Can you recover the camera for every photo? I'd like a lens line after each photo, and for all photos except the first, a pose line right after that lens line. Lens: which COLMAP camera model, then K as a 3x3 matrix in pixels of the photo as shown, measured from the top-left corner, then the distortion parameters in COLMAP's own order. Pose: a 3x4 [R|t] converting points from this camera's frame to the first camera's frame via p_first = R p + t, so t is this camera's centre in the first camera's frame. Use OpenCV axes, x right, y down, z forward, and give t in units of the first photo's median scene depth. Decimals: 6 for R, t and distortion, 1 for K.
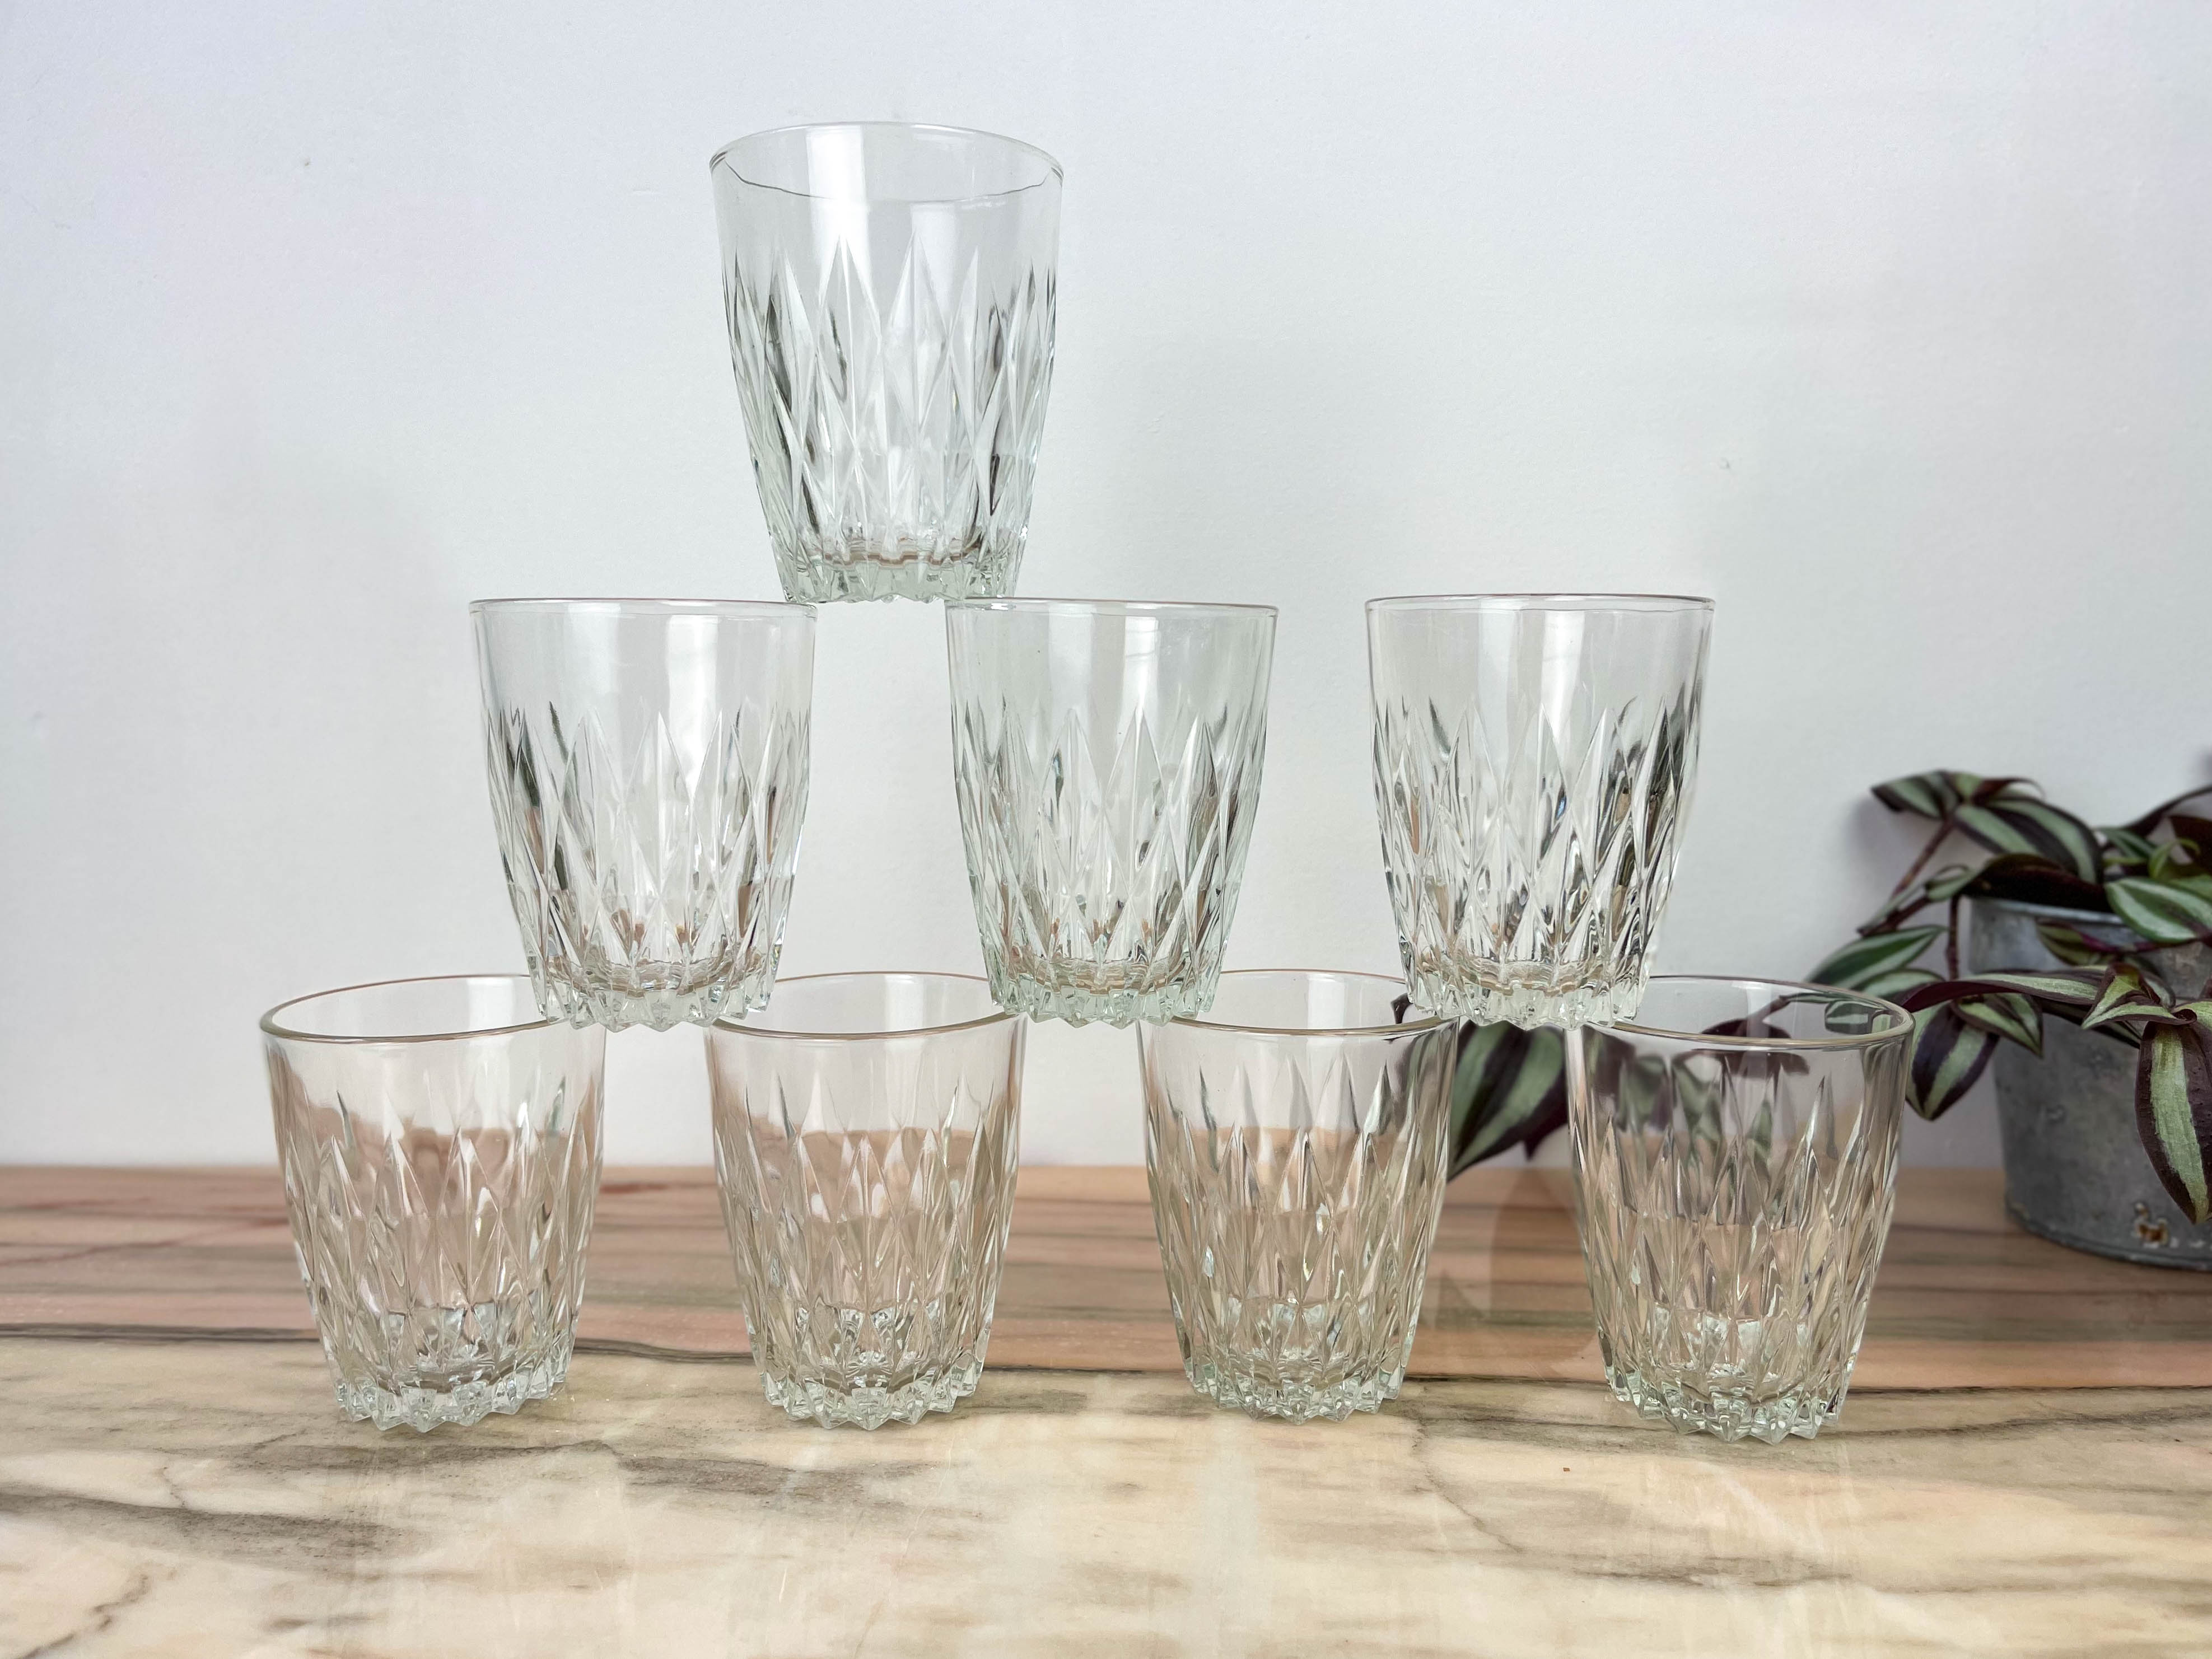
lens RADIAL K [[1667.4, 0, 1065.0], [0, 1667.4, 855.4], [0, 0, 1]] dist [0.006952, -0.028150]
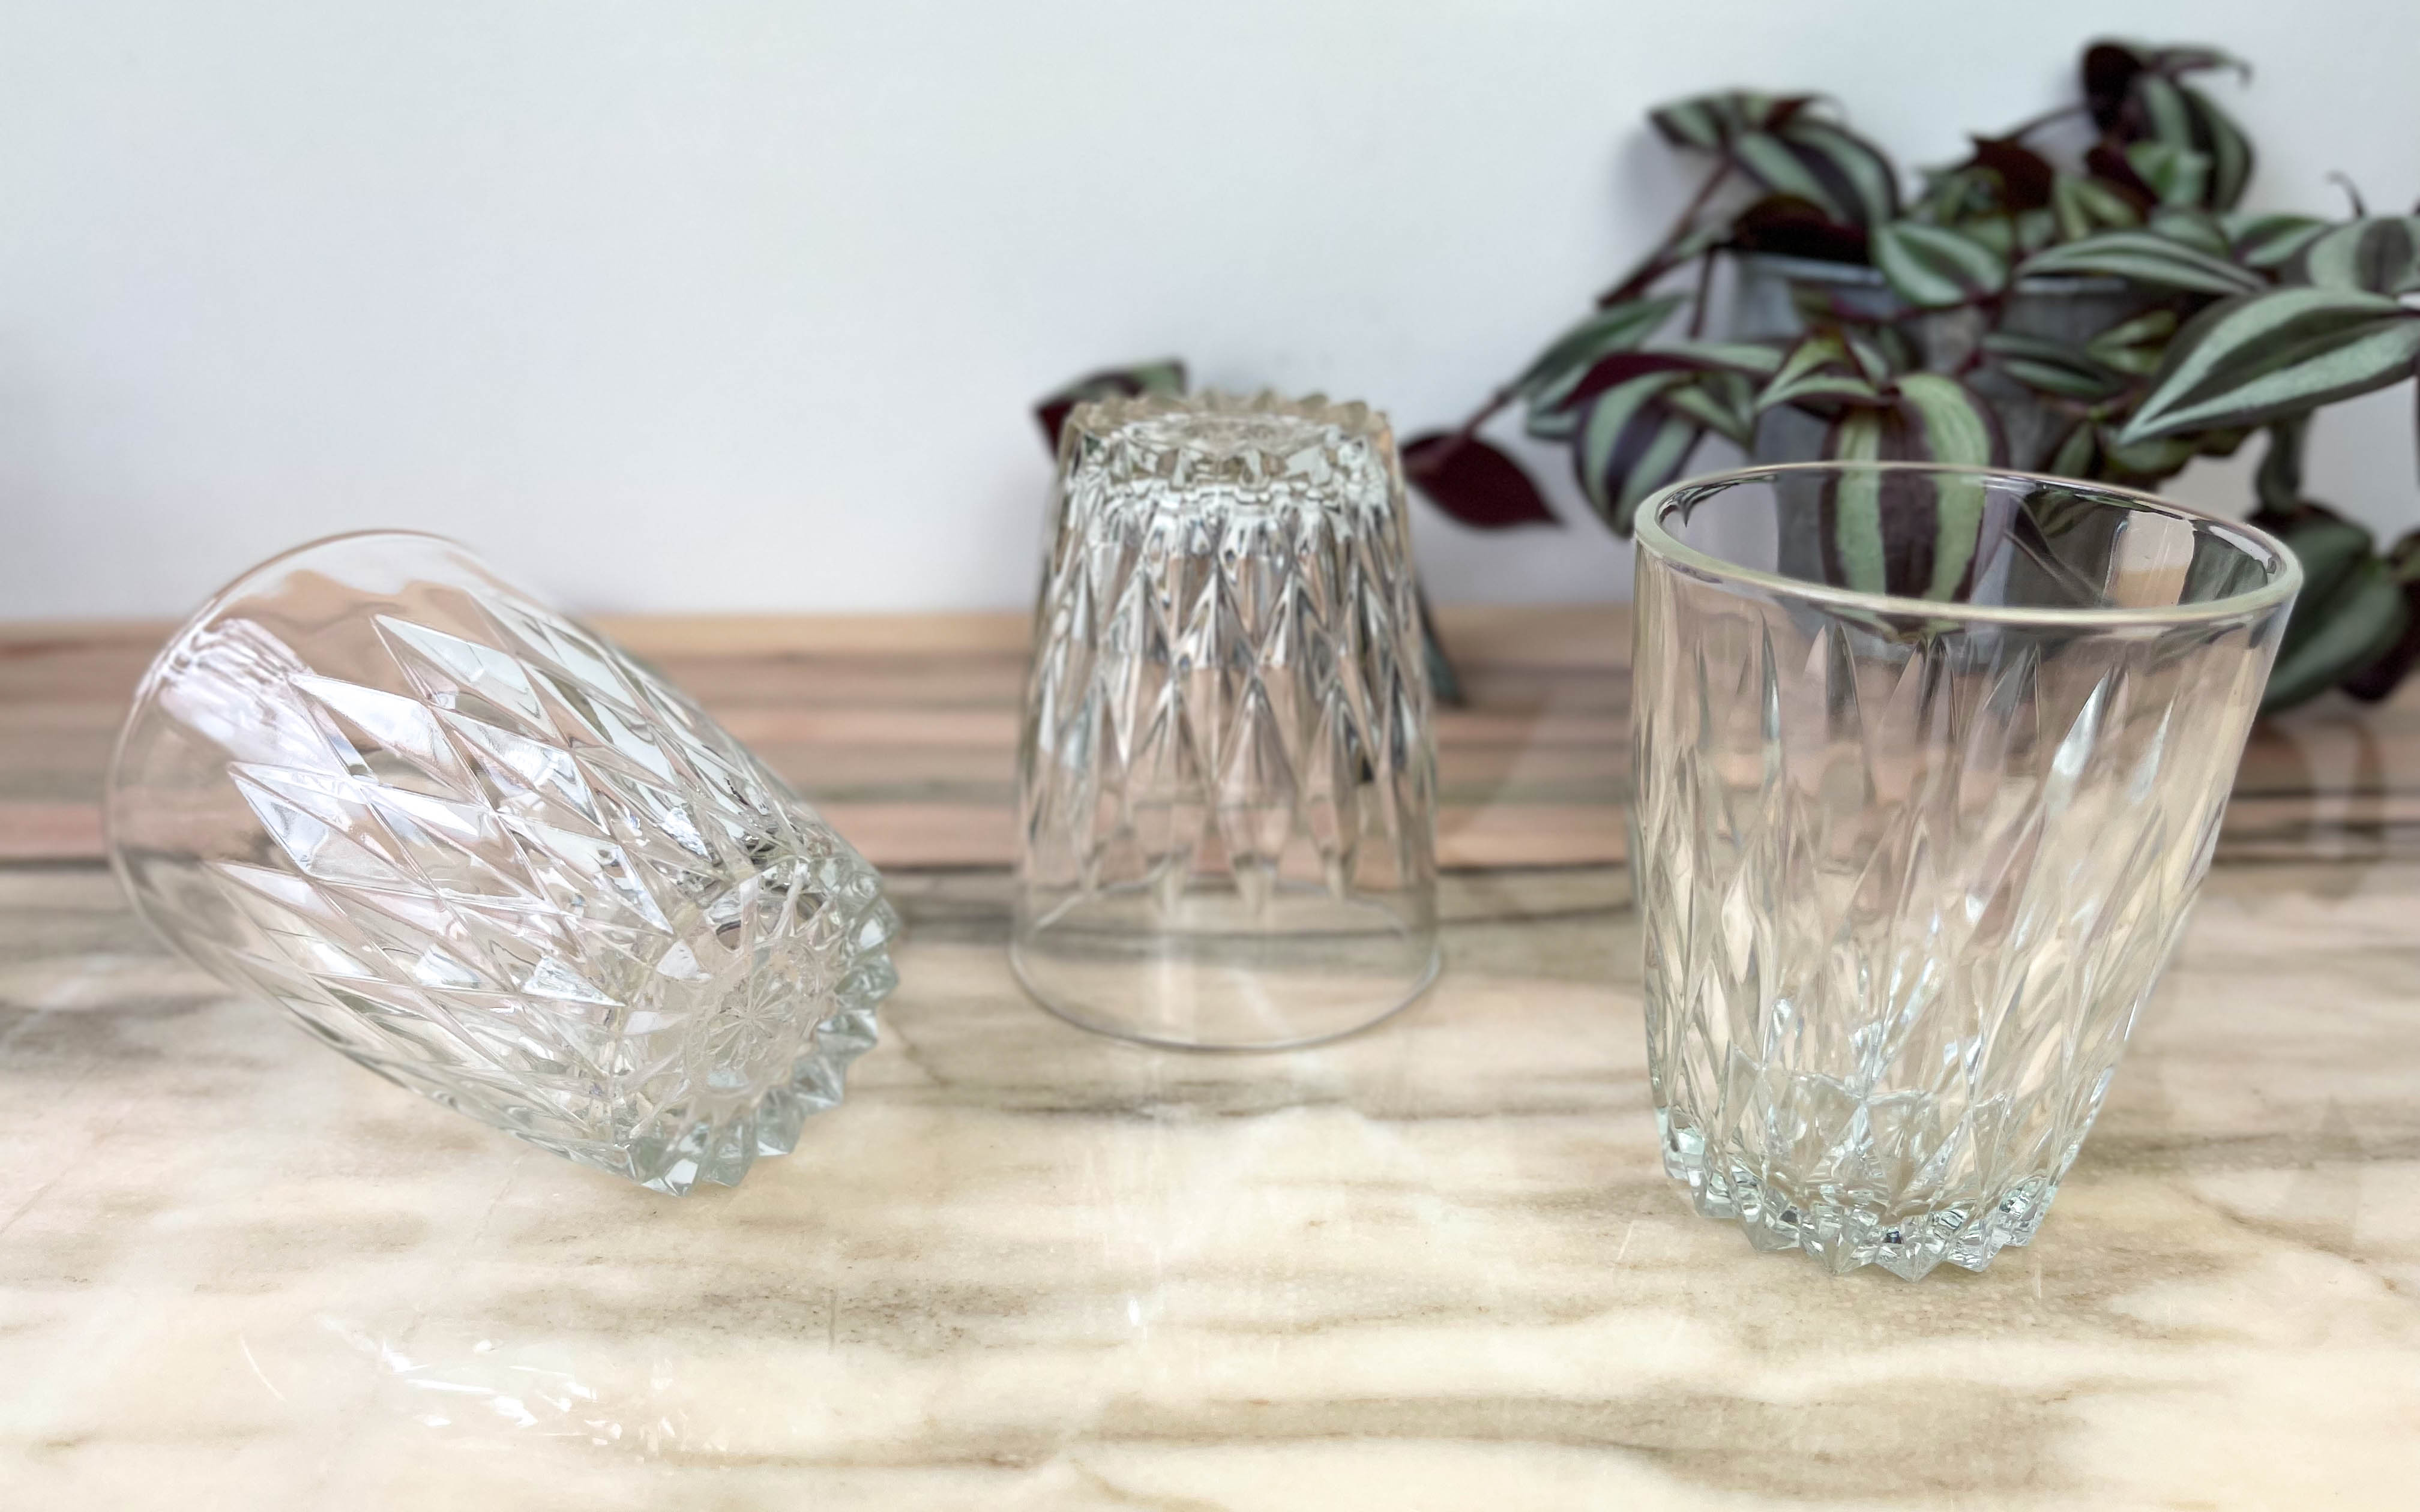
lens RADIAL K [[1858.7, 0, 1213.9], [0, 1858.7, 778.4], [0, 0, 1]] dist [0.022943, -0.033269]
pose [[0.994013, -0.021105, 0.107207, 0.269768], [-0.007865, 0.964804, 0.262853, 0.045112], [-0.108981, -0.262122, 0.958861, 0.168851]]
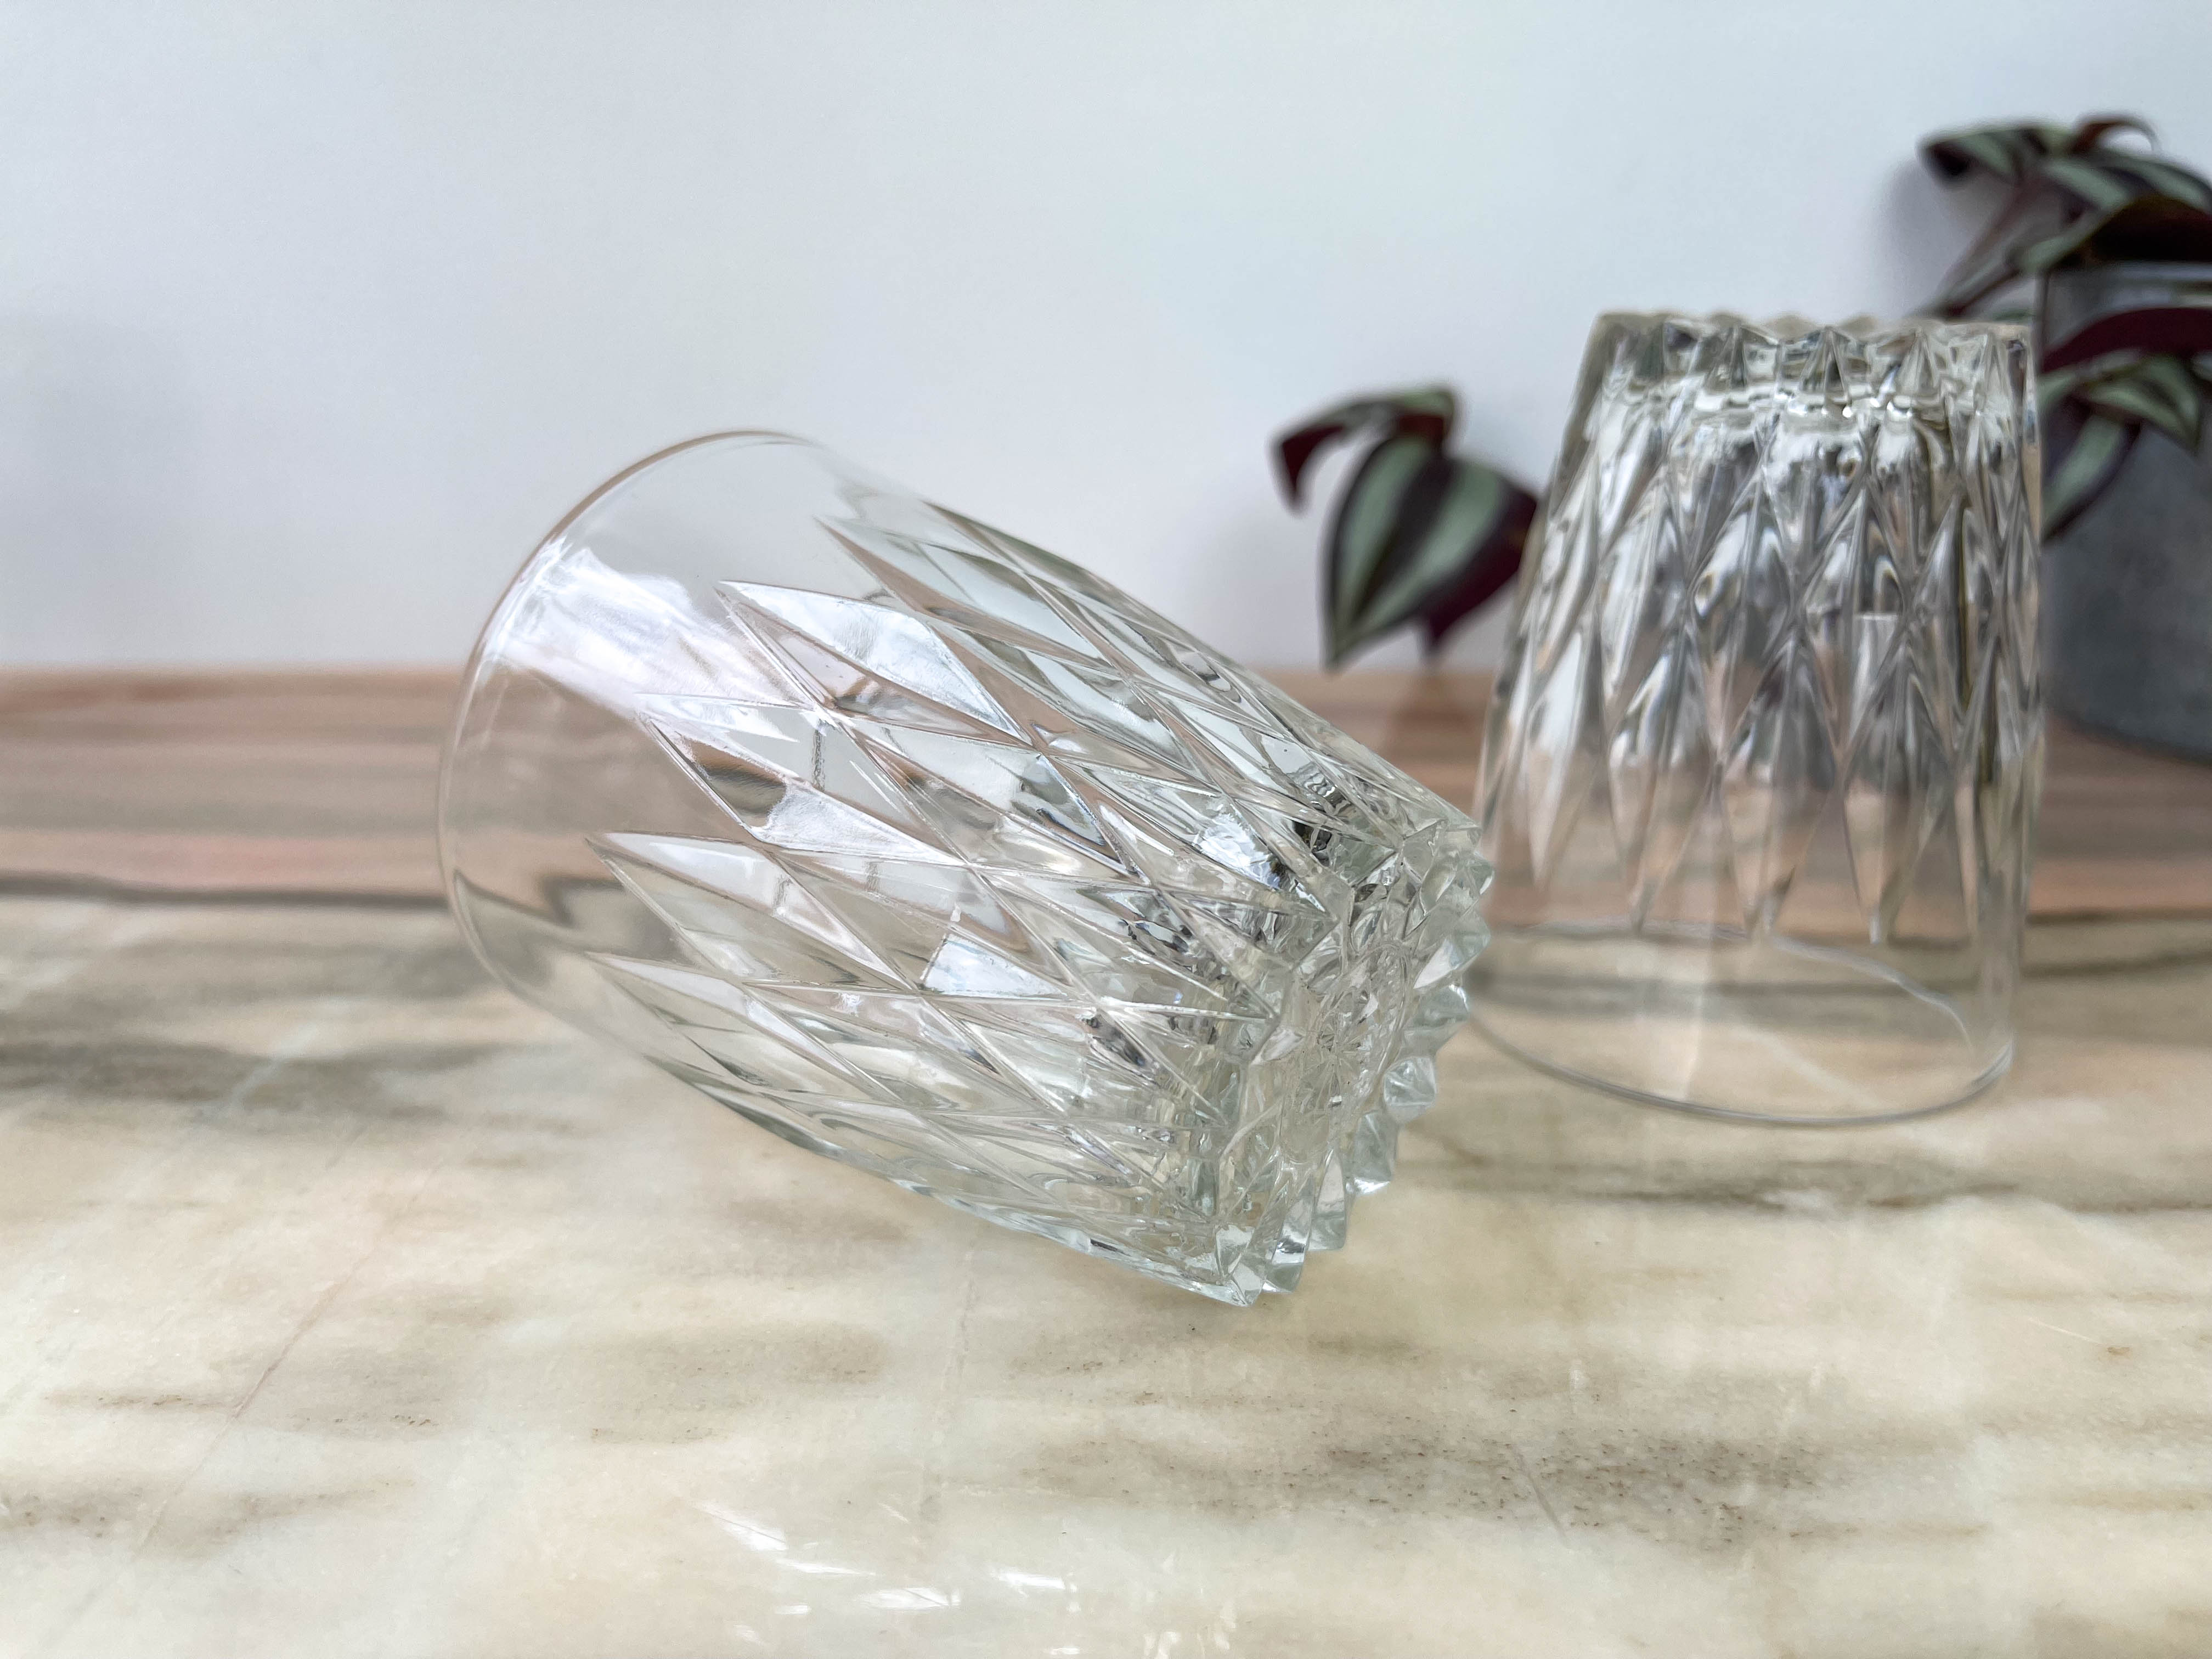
lens RADIAL K [[1667.5, 0, 1106.9], [0, 1667.5, 825.1], [0, 0, 1]] dist [0.006952, -0.028150]
pose [[0.992184, -0.001985, 0.124768, 0.058071], [-0.023498, 0.979013, 0.202437, 0.159430], [-0.122551, -0.203786, 0.971315, 0.404061]]
